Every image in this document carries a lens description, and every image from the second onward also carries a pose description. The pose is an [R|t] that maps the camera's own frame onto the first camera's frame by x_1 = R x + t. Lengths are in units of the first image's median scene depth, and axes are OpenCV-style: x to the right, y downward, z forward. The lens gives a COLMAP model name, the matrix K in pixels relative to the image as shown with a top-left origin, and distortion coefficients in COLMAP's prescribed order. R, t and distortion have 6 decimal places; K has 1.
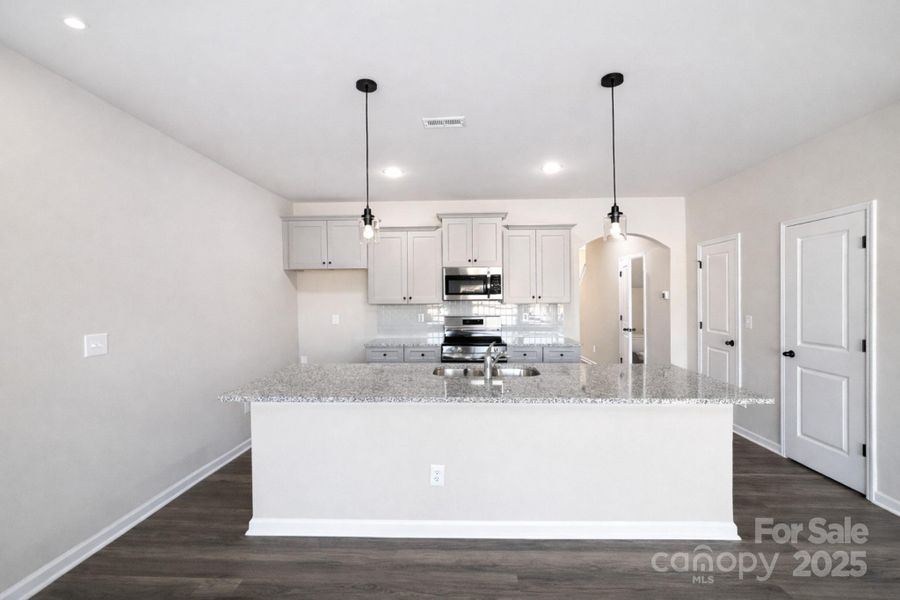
lens RADIAL K [[381.7, 0, 450.7], [0, 381.7, 303.1], [0, 0, 1]] dist [0.001097, 0.000042]
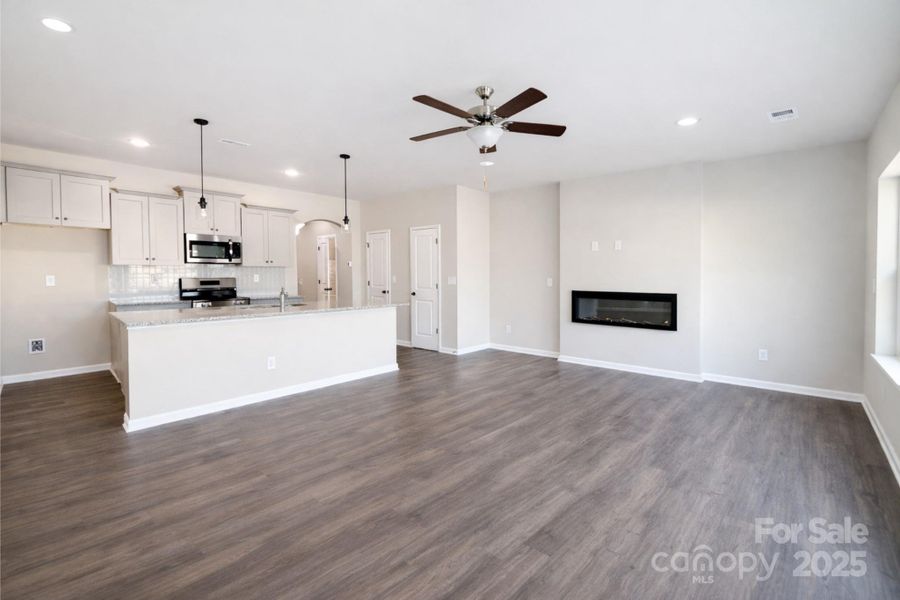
lens RADIAL K [[439.5, 0, 450.0], [0, 439.5, 300.0], [0, 0, 1]] dist [0.028579, -0.000097]
pose [[0.683161, -0.031179, 0.729602, -0.461692], [-0.000300, 0.999076, 0.042976, 0.048459], [-0.730268, -0.029578, 0.682520, -0.495876]]
